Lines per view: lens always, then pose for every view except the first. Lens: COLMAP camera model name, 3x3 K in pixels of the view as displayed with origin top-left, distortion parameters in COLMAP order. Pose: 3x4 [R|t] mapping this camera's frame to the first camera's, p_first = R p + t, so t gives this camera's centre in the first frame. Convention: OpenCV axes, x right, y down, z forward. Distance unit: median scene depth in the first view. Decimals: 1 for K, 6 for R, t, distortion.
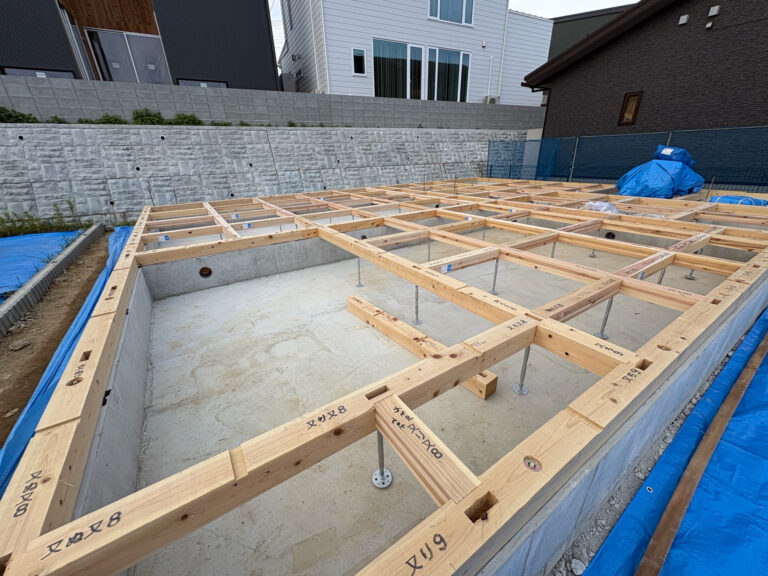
lens RADIAL K [[308.4, 0, 383.4], [0, 308.4, 286.0], [0, 0, 1]] dist [-0.000995, -0.000210]
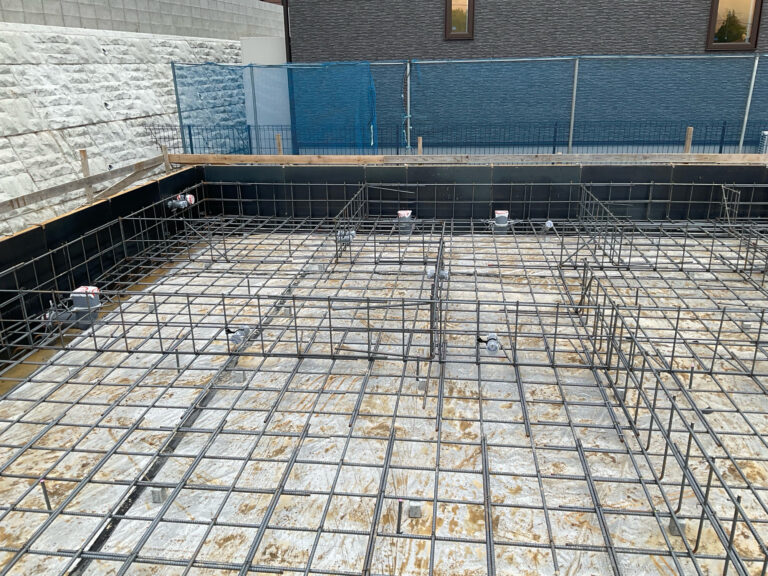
lens RADIAL K [[644.2, 0, 383.4], [0, 644.2, 289.7], [0, 0, 1]] dist [-0.009050, -0.005790]
pose [[0.644024, -0.221972, 0.732094, -0.100977], [0.301733, 0.953102, 0.023547, -0.162847], [-0.702987, 0.205732, 0.680796, 0.371915]]
